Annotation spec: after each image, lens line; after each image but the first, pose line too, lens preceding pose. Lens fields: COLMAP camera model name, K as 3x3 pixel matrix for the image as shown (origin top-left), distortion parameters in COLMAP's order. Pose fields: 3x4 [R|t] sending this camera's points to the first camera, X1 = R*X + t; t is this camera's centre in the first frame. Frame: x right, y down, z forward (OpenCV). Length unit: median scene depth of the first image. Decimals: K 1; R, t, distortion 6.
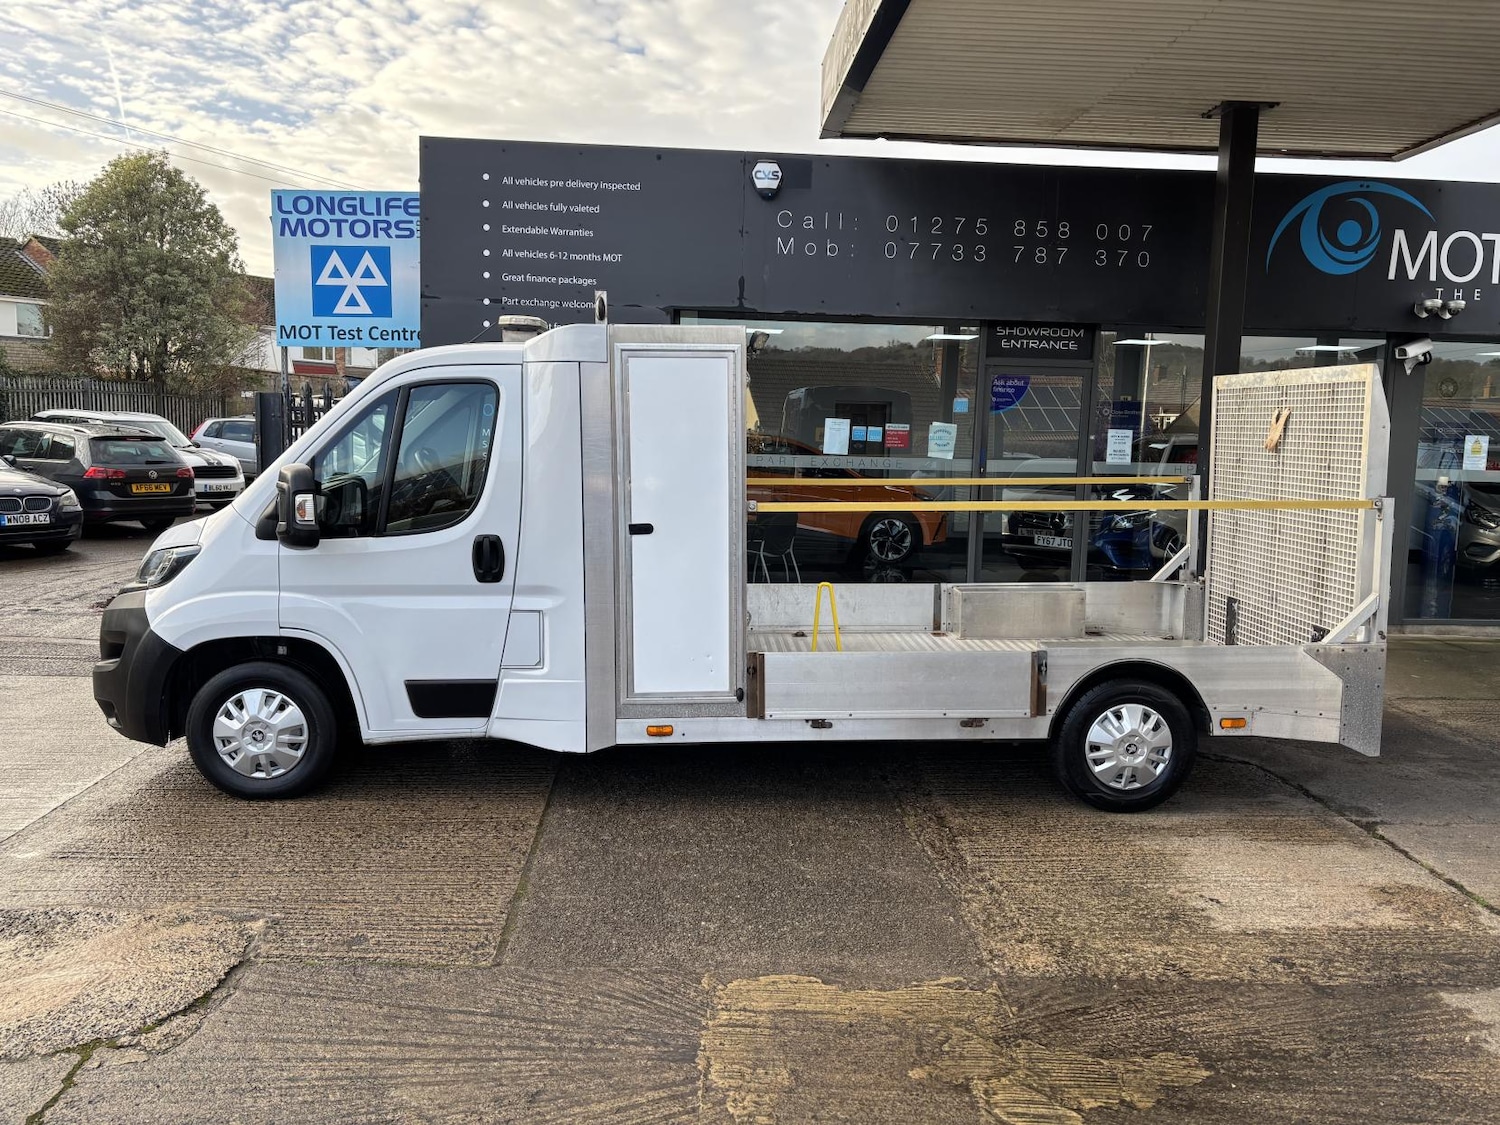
lens RADIAL K [[1132.3, 0, 756.9], [0, 1132.3, 565.9], [0, 0, 1]] dist [0.053491, -0.060285]
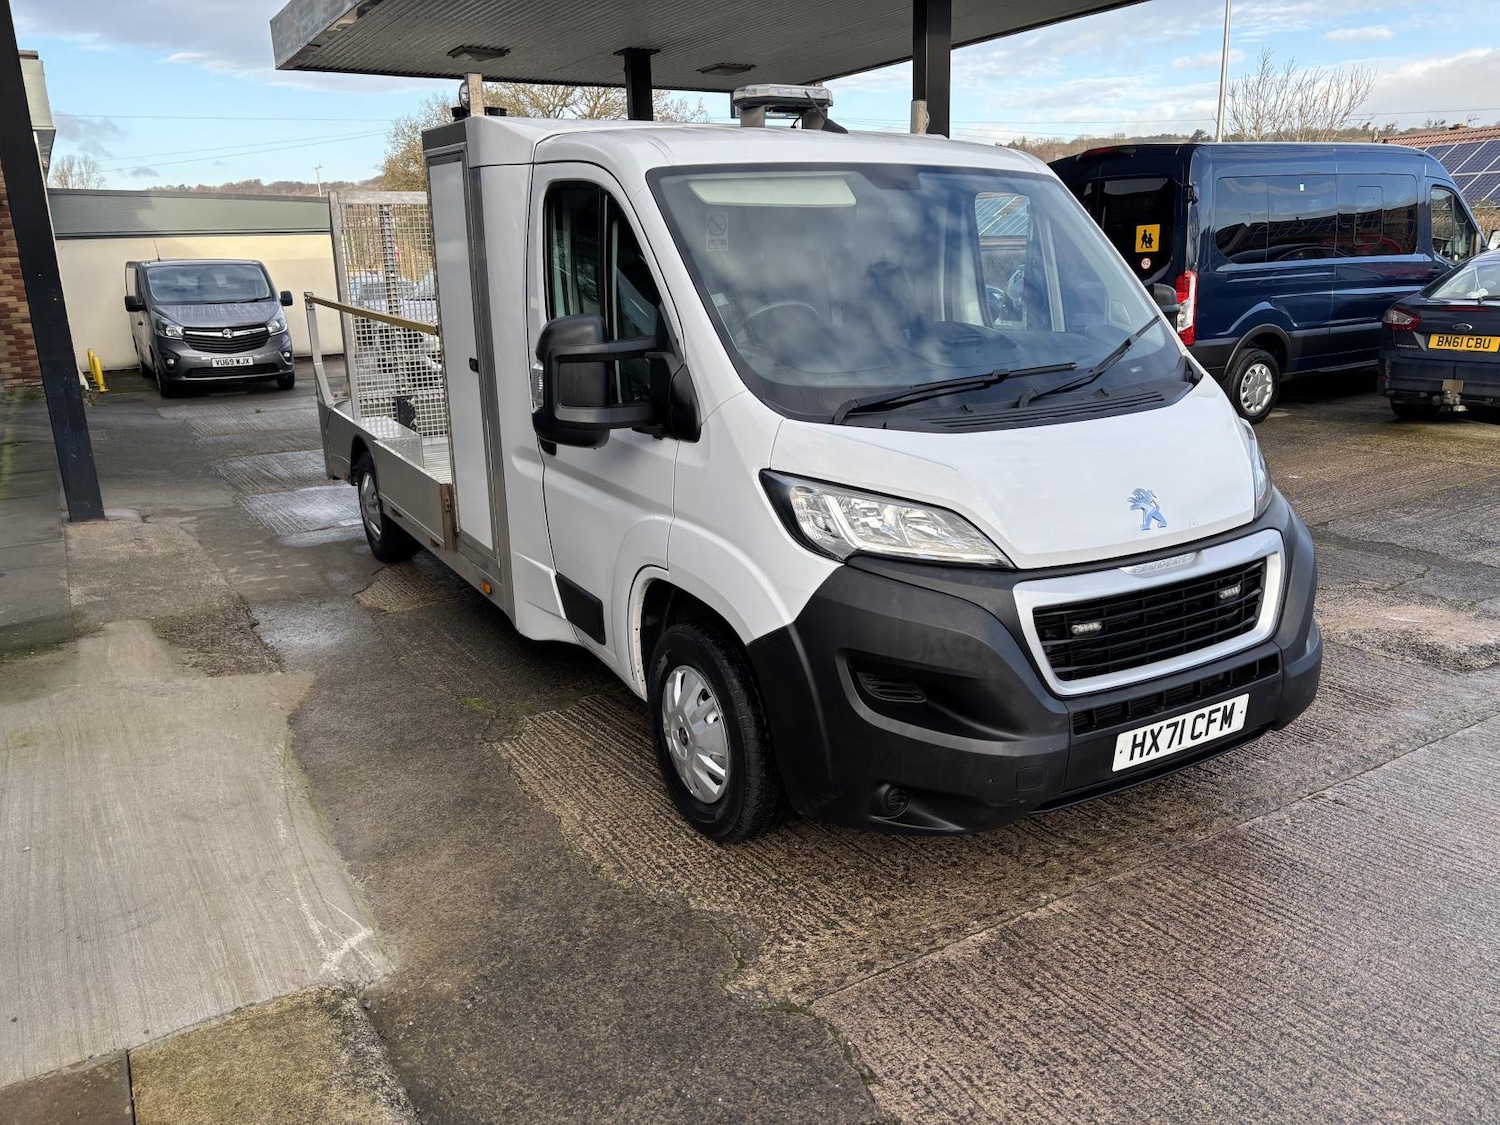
lens RADIAL K [[1132.3, 0, 749.7], [0, 1132.3, 566.7], [0, 0, 1]] dist [0.053491, -0.060285]
pose [[-0.463634, -0.254032, 0.848829, -0.982848], [0.124820, 0.929737, 0.346422, -0.215410], [-0.877191, 0.266564, -0.399350, 1.556066]]
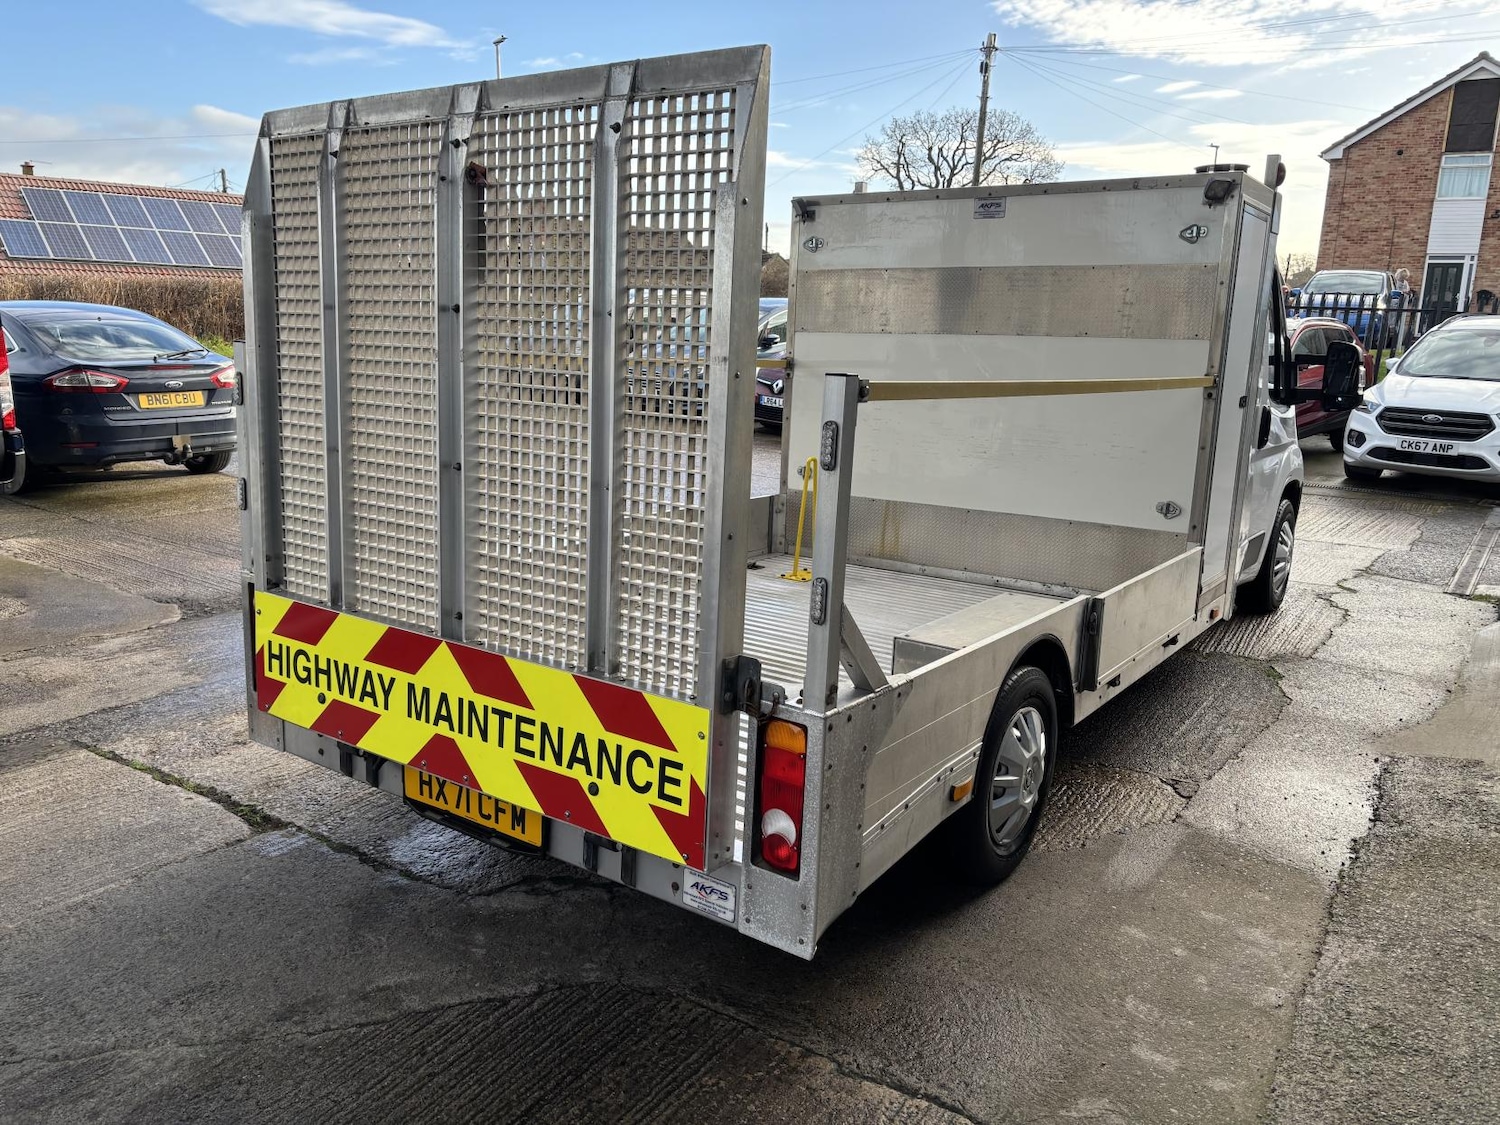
lens RADIAL K [[1132.3, 0, 743.5], [0, 1132.3, 575.0], [0, 0, 1]] dist [0.053491, -0.060285]
pose [[-0.618672, 0.132069, -0.774469, 0.891512], [-0.139051, 0.951801, 0.273387, -0.149504], [0.773246, 0.276828, -0.570488, 1.614801]]
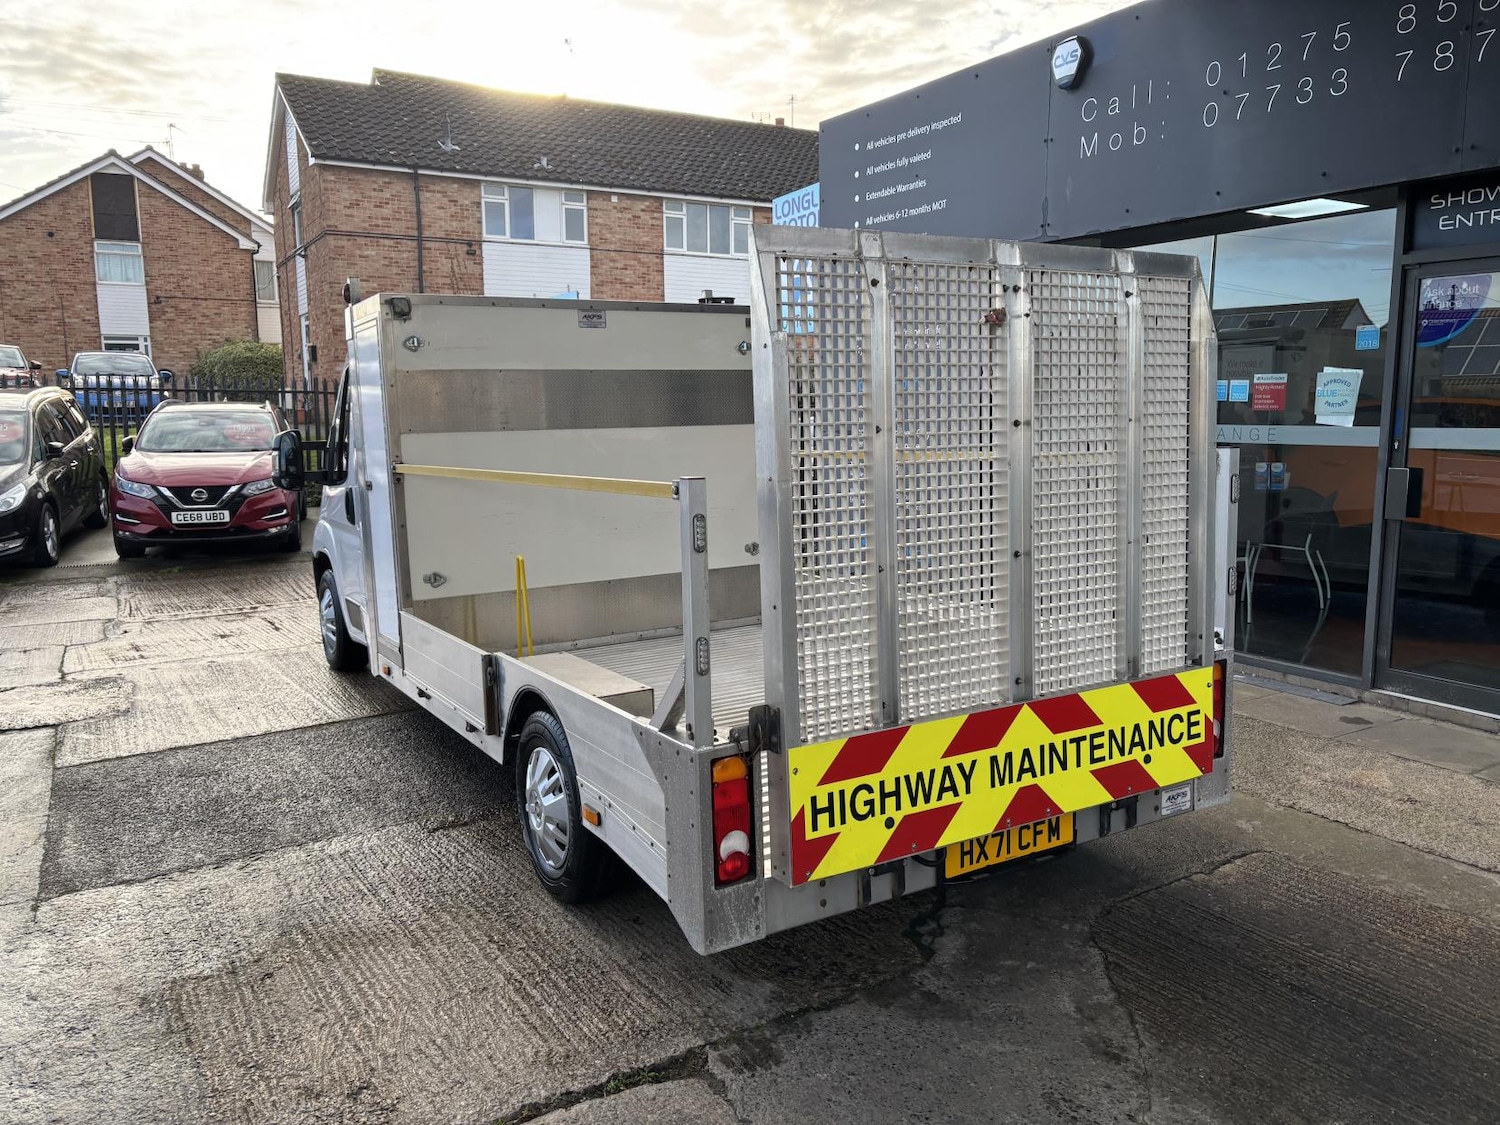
lens RADIAL K [[1132.3, 0, 760.8], [0, 1132.3, 571.4], [0, 0, 1]] dist [0.053491, -0.060285]
pose [[0.469620, 0.099279, -0.877269, 1.041307], [-0.085332, 0.994109, 0.066822, -0.055513], [0.878735, 0.043478, 0.475325, 0.780049]]
